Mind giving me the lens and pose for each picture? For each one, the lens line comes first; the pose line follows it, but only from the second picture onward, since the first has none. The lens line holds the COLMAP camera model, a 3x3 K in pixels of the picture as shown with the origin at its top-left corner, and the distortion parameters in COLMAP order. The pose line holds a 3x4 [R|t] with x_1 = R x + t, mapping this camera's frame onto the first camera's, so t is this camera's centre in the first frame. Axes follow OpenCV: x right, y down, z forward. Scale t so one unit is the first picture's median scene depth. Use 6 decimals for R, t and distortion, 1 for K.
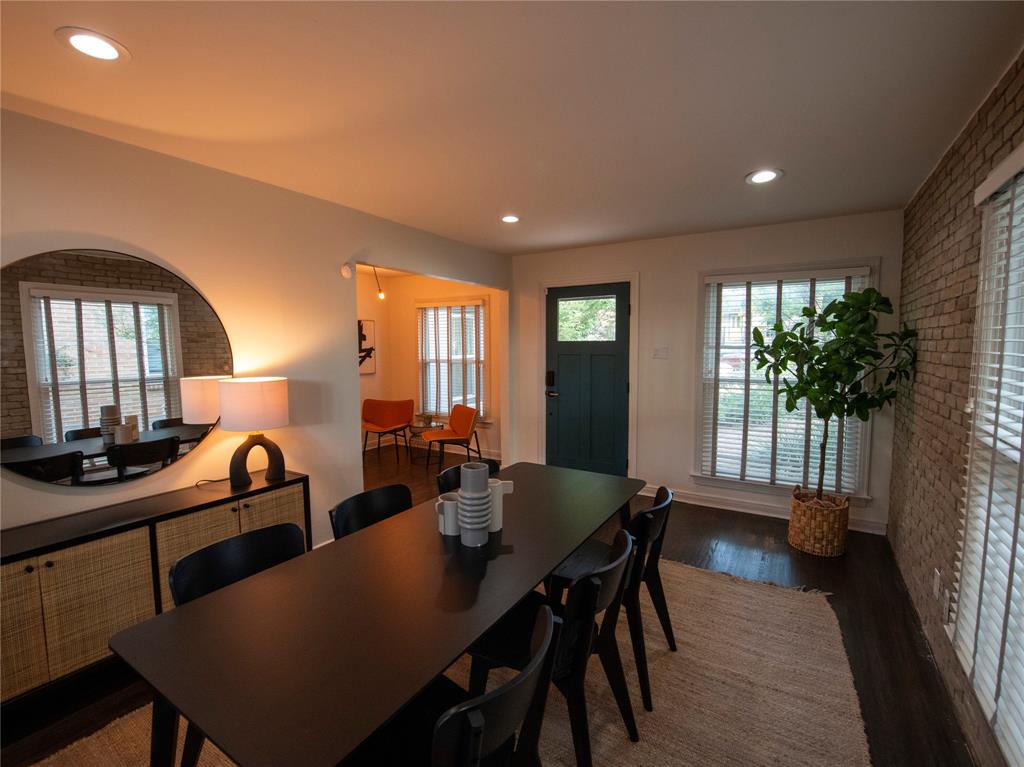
lens RADIAL K [[460.8, 0, 514.6], [0, 460.8, 380.4], [0, 0, 1]] dist [-0.017351, -0.000897]
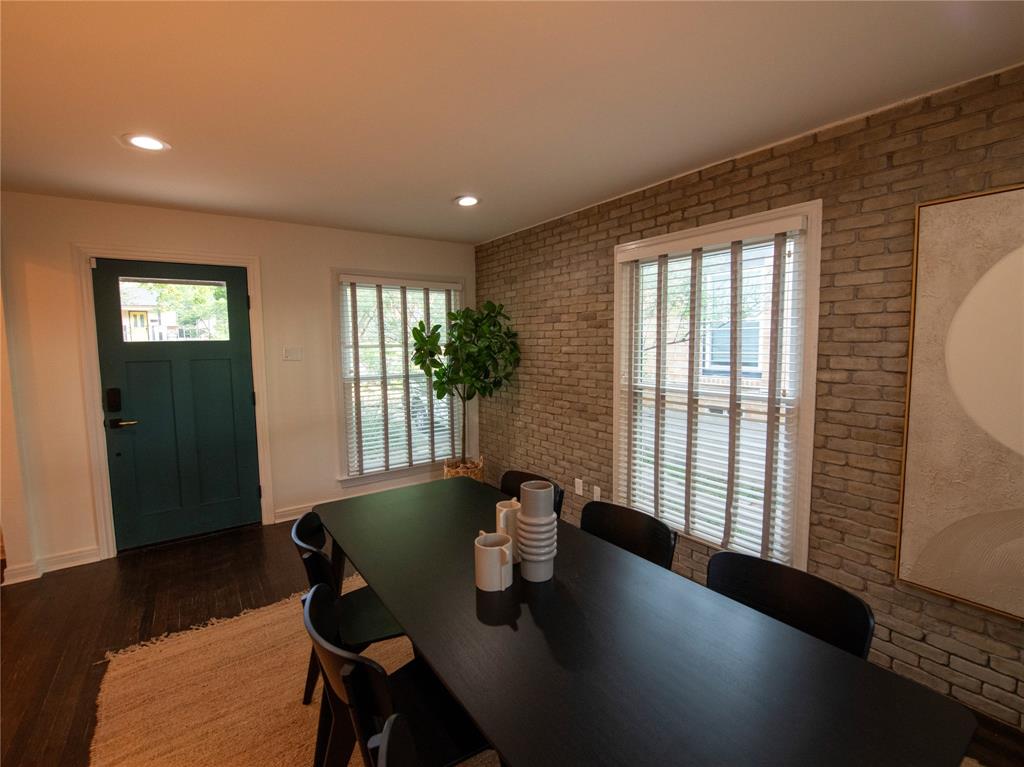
lens RADIAL K [[460.8, 0, 514.6], [0, 460.8, 380.4], [0, 0, 1]] dist [-0.017351, -0.000897]
pose [[0.383611, -0.079289, 0.920085, -0.346926], [0.083815, 0.995185, 0.050815, -0.019937], [-0.919684, 0.057624, 0.388409, 0.284881]]
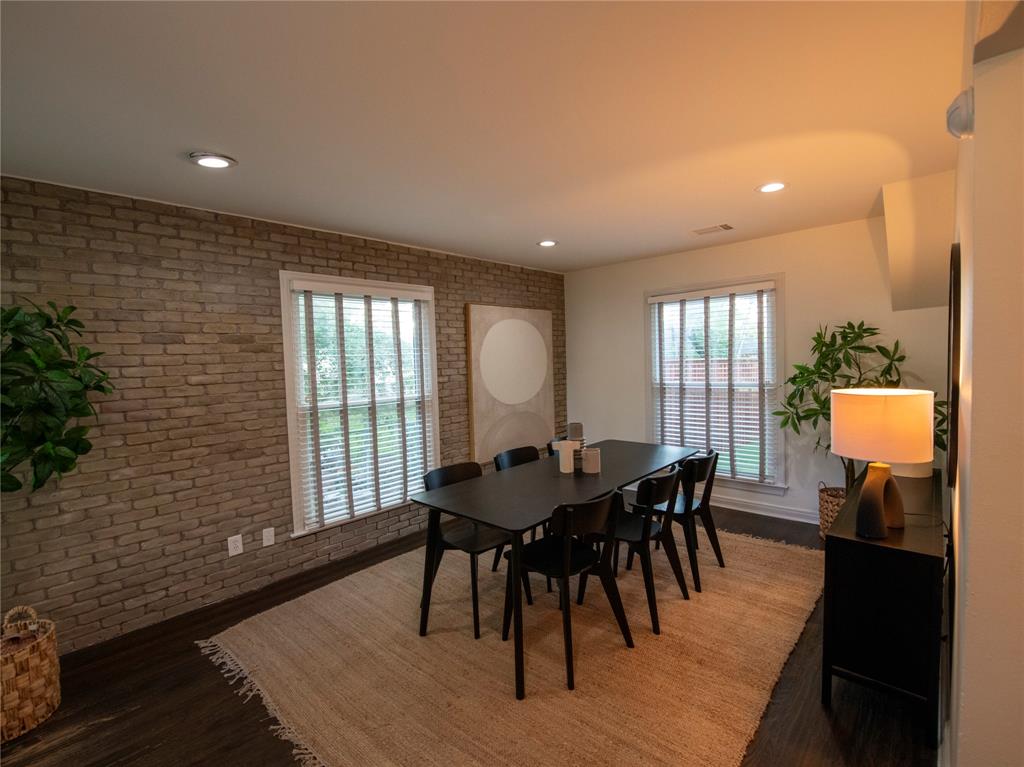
lens RADIAL K [[460.8, 0, 514.6], [0, 460.8, 380.4], [0, 0, 1]] dist [-0.017351, -0.000897]
pose [[-0.981958, 0.028928, 0.186875, -0.076184], [0.053236, 0.990549, 0.126403, -0.084802], [-0.181452, 0.134071, -0.974218, 1.106945]]
